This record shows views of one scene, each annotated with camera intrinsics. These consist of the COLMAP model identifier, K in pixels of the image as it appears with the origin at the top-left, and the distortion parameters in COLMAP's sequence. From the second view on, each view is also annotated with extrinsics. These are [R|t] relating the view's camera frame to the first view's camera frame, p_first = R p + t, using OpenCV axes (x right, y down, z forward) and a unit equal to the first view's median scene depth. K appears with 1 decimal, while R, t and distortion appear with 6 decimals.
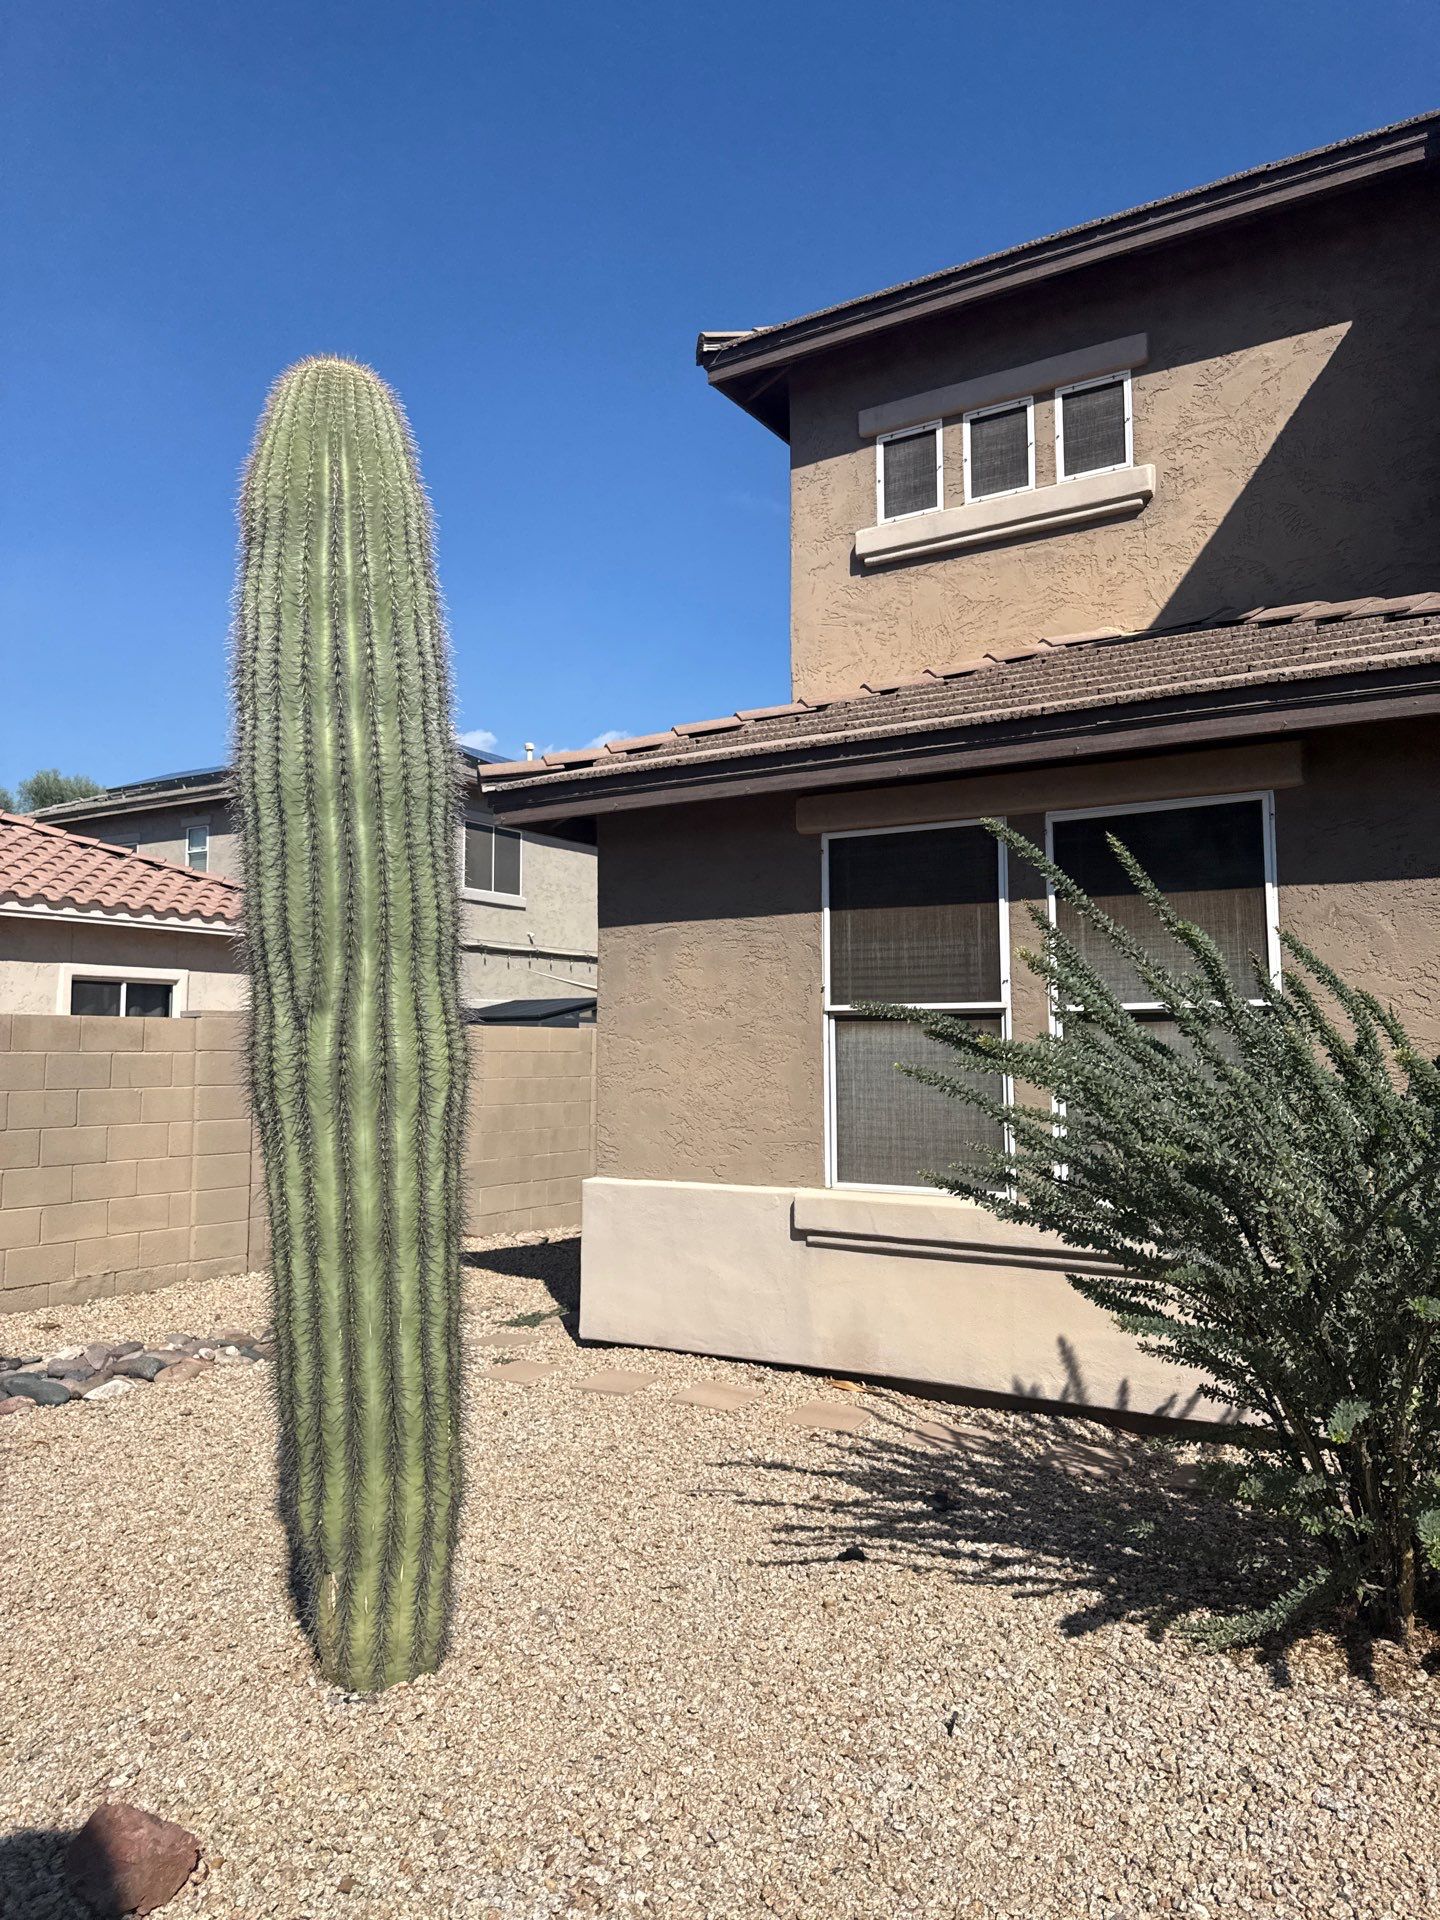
lens RADIAL K [[1346.7, 0, 719.7], [0, 1346.7, 973.3], [0, 0, 1]] dist [0.011887, -0.023493]
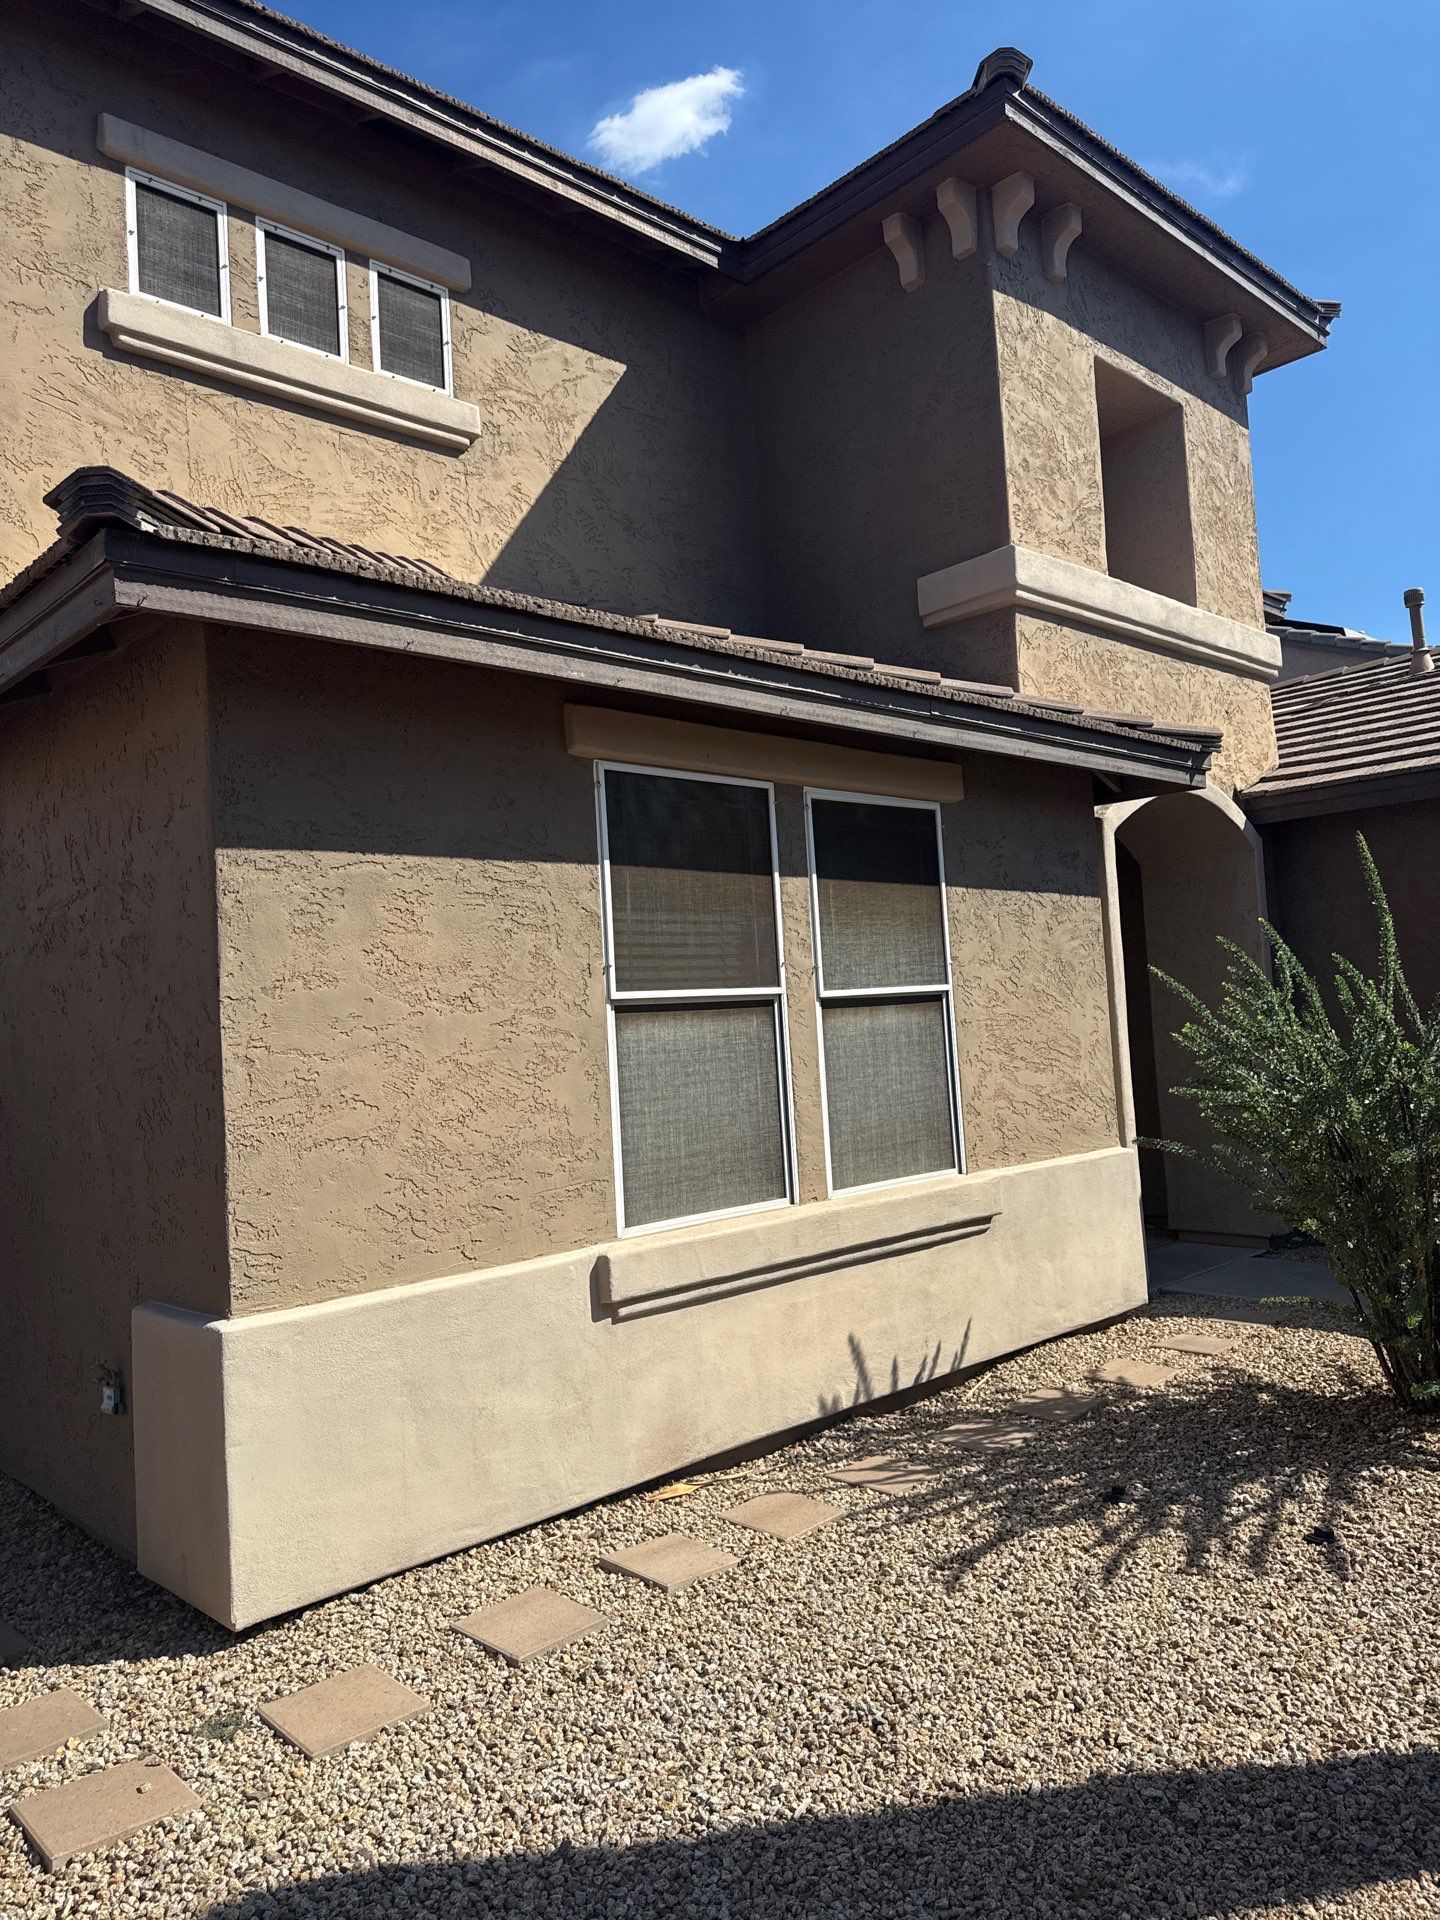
lens RADIAL K [[1346.7, 0, 727.4], [0, 1346.7, 968.1], [0, 0, 1]] dist [0.011887, -0.023493]
pose [[0.254606, 0.027185, 0.966663, -0.597367], [-0.001351, 0.999614, -0.027755, 0.029805], [-0.967044, 0.005761, 0.254544, 0.719694]]
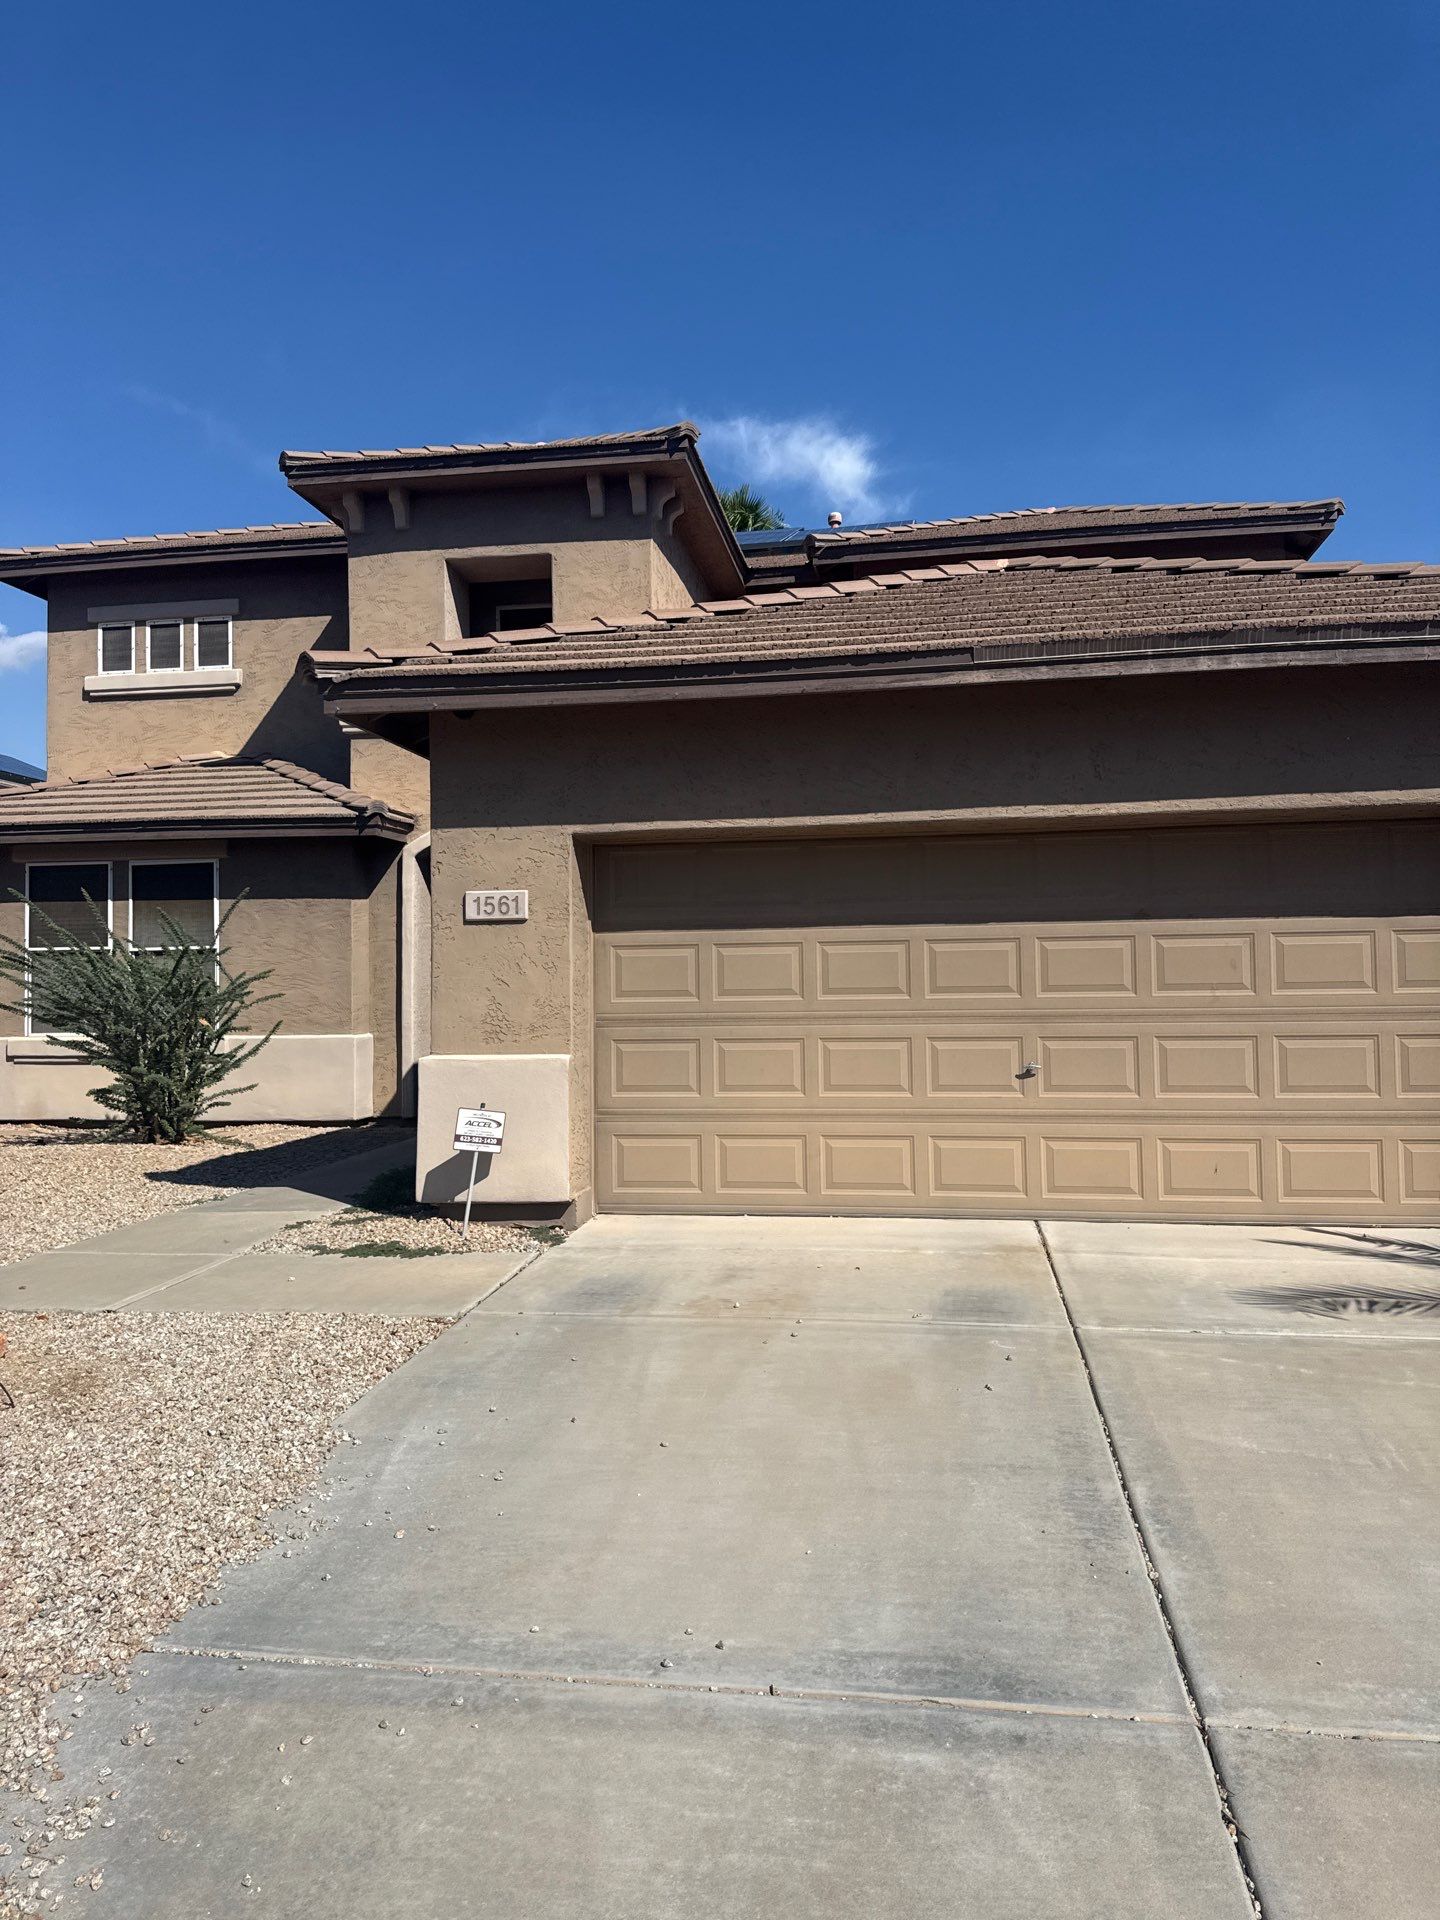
lens RADIAL K [[1346.7, 0, 725.8], [0, 1346.7, 952.8], [0, 0, 1]] dist [0.011887, -0.023493]
pose [[0.921525, 0.005552, 0.388280, 0.253364], [-0.015975, 0.999593, 0.023622, -0.032335], [-0.387991, -0.027971, 0.921239, -1.262090]]
